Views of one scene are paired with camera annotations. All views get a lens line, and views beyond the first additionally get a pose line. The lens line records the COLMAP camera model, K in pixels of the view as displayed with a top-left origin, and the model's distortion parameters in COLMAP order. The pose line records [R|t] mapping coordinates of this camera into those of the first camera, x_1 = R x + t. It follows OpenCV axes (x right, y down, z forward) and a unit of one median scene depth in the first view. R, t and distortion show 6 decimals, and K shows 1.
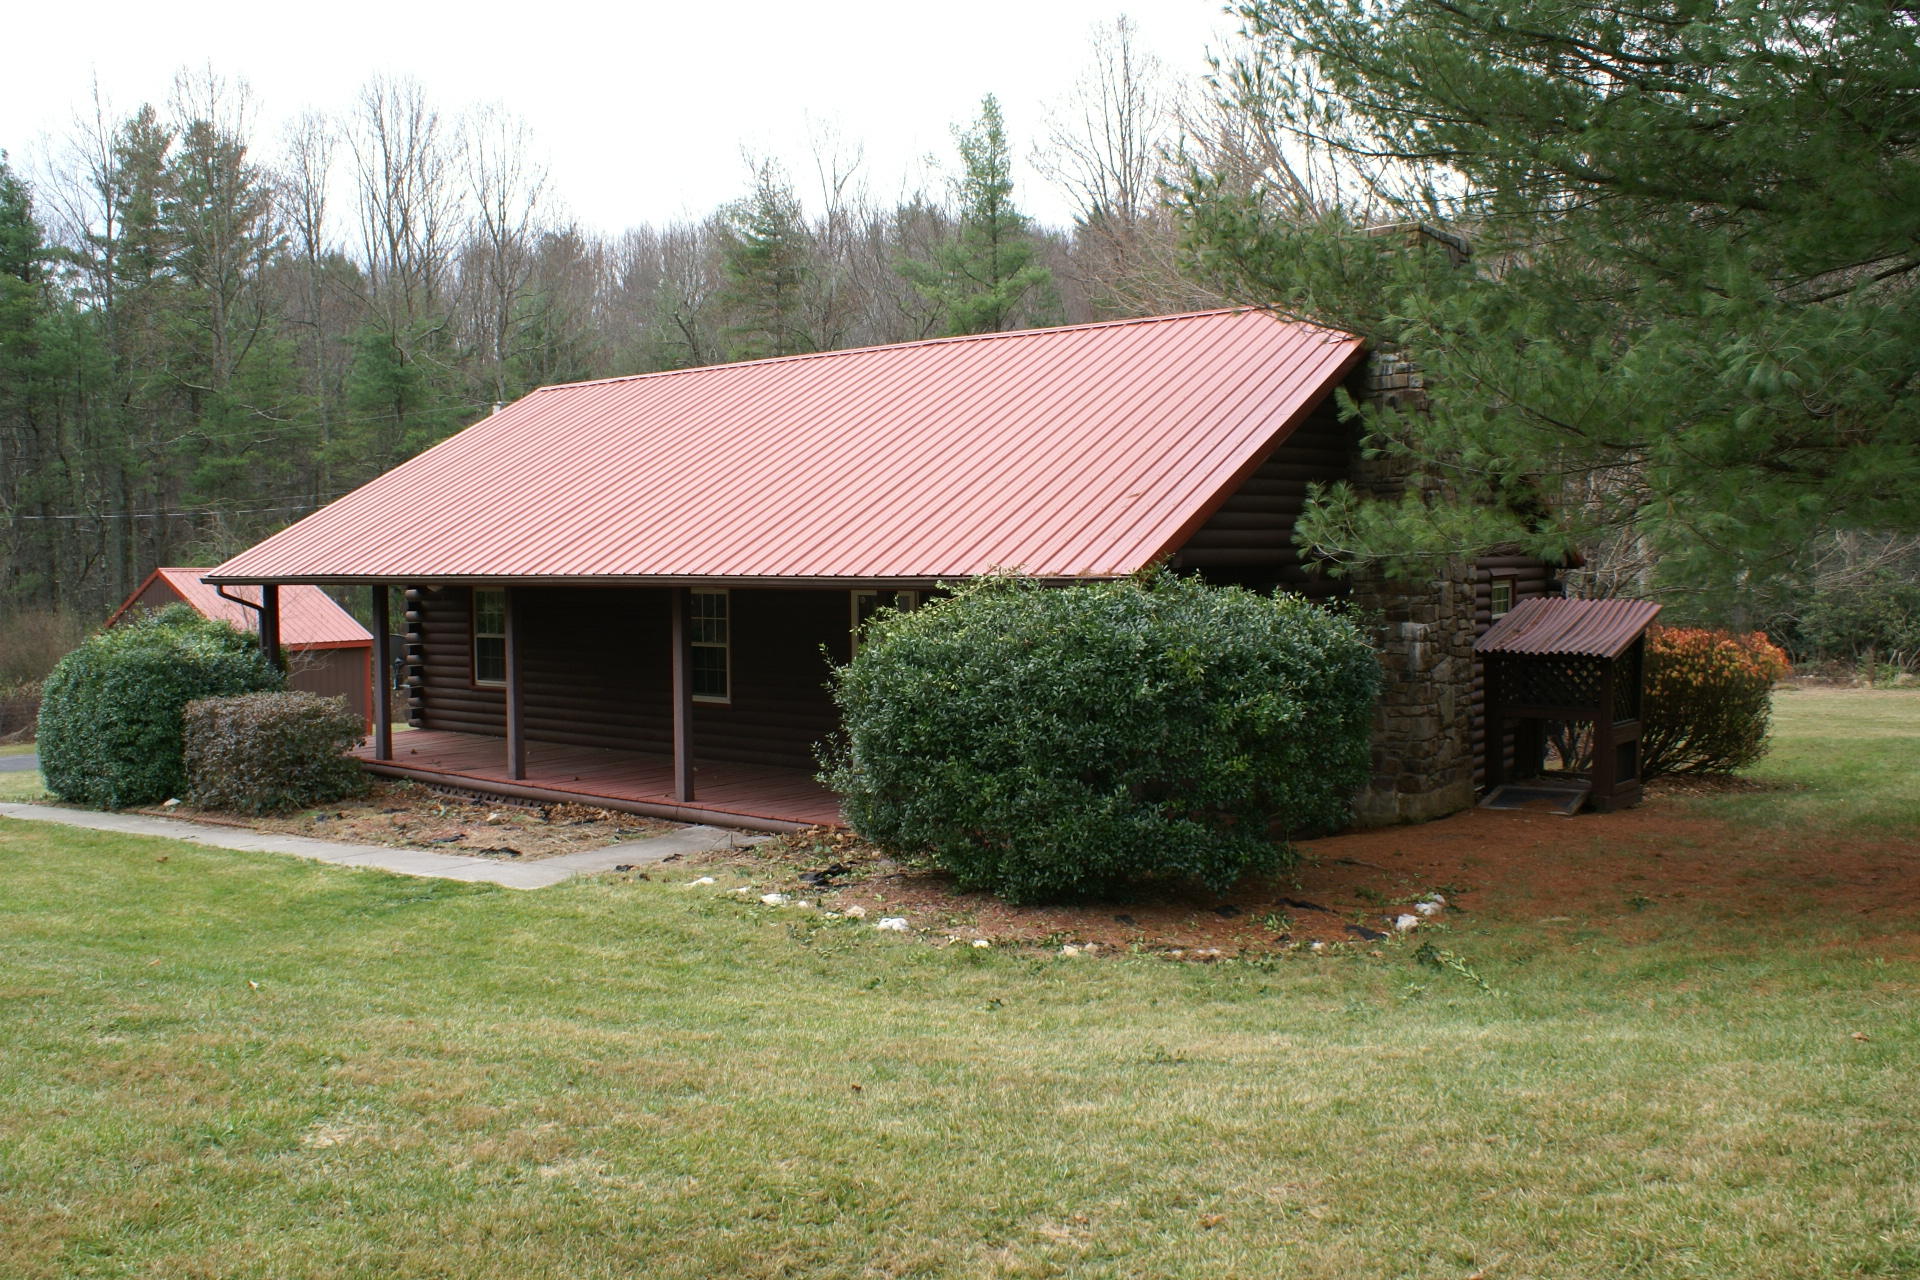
lens RADIAL K [[1603.3, 0, 957.8], [0, 1603.3, 639.9], [0, 0, 1]] dist [-0.133713, 0.107811]
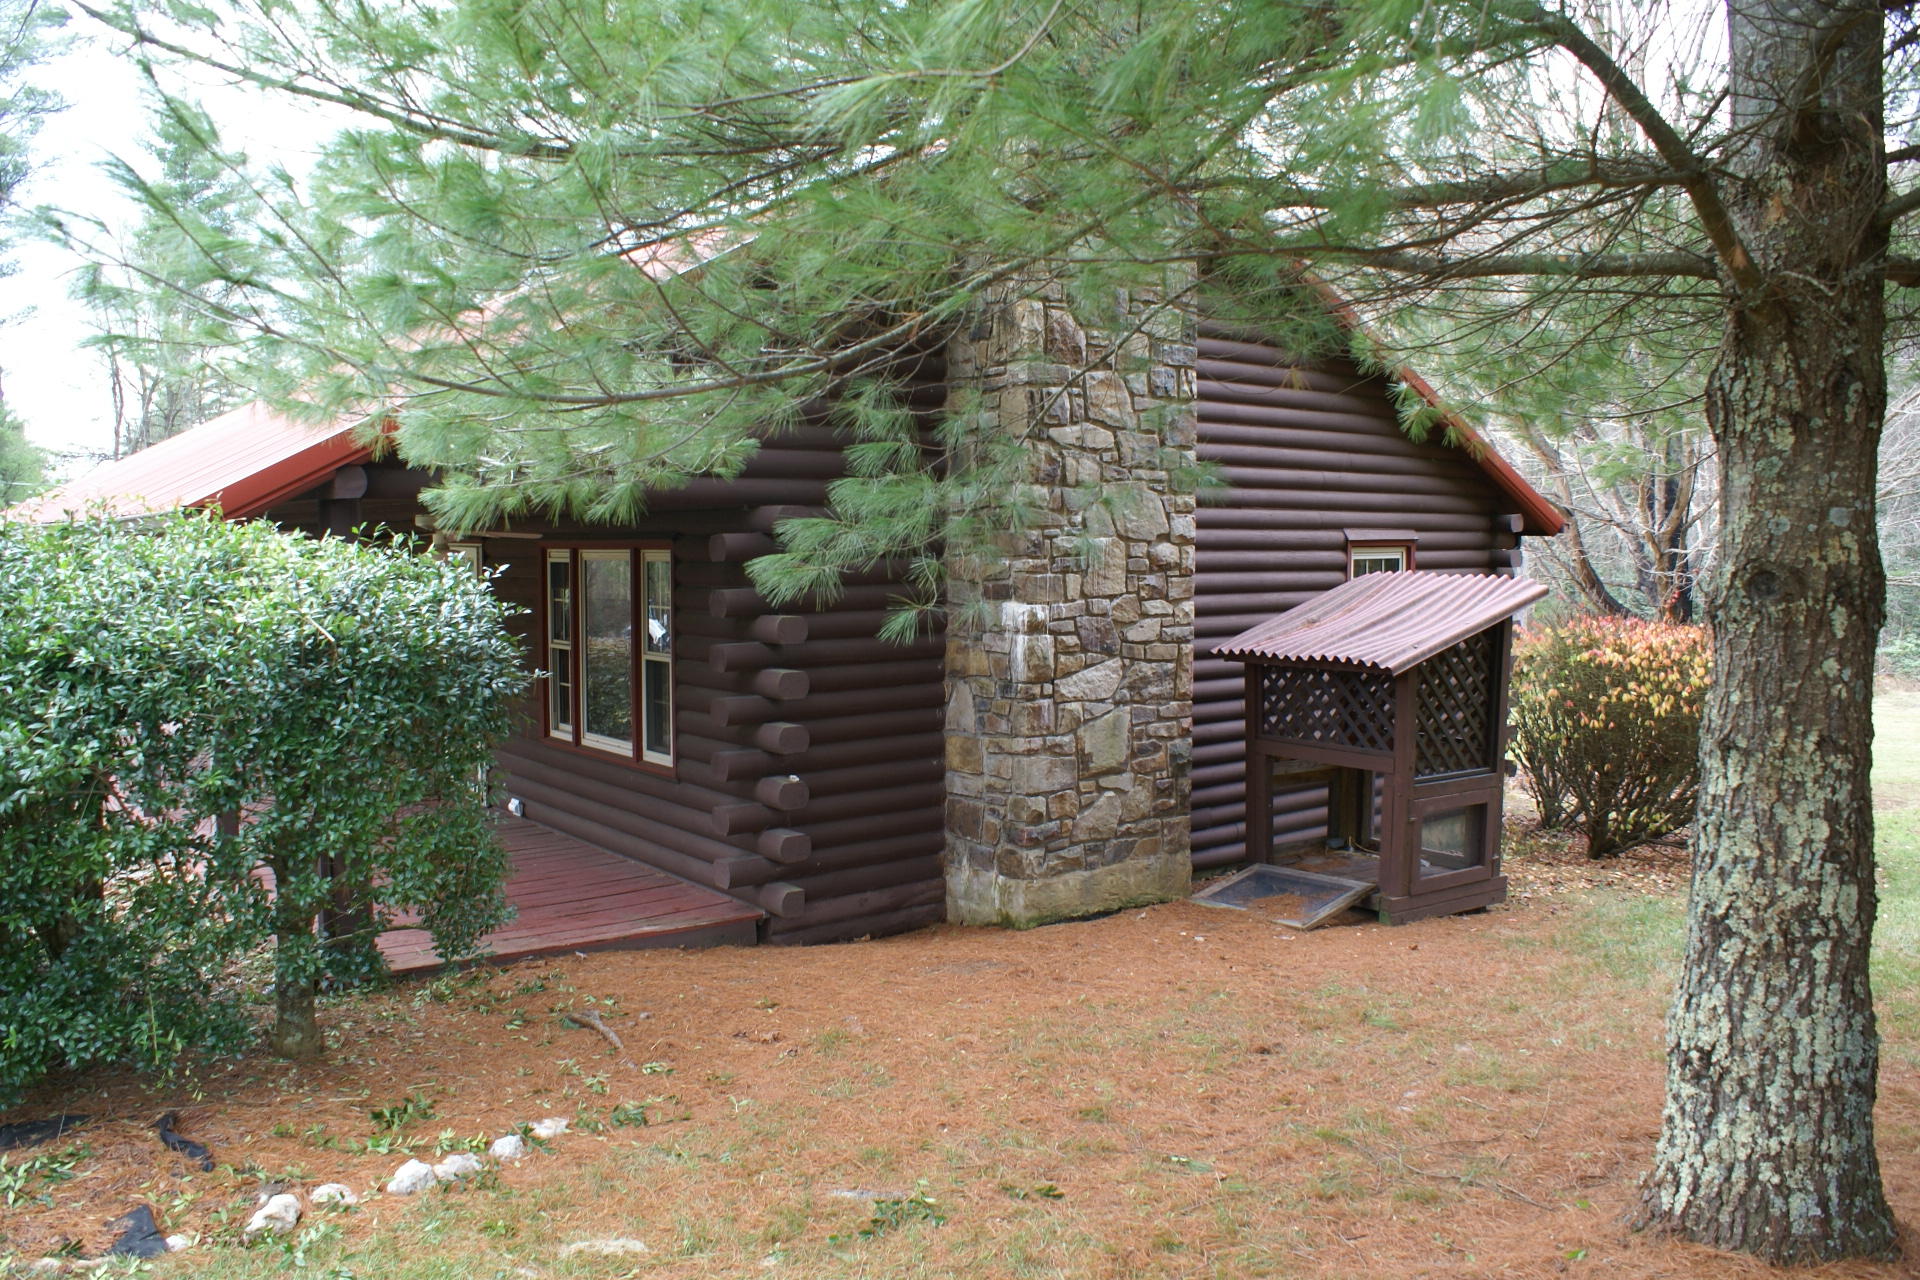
lens RADIAL K [[1512.6, 0, 961.6], [0, 1512.6, 638.7], [0, 0, 1]] dist [-0.140991, 0.101372]
pose [[0.973342, 0.025076, -0.227985, 0.389240], [-0.022763, 0.999659, 0.012769, -0.003766], [0.228227, -0.007239, 0.973581, 0.413860]]
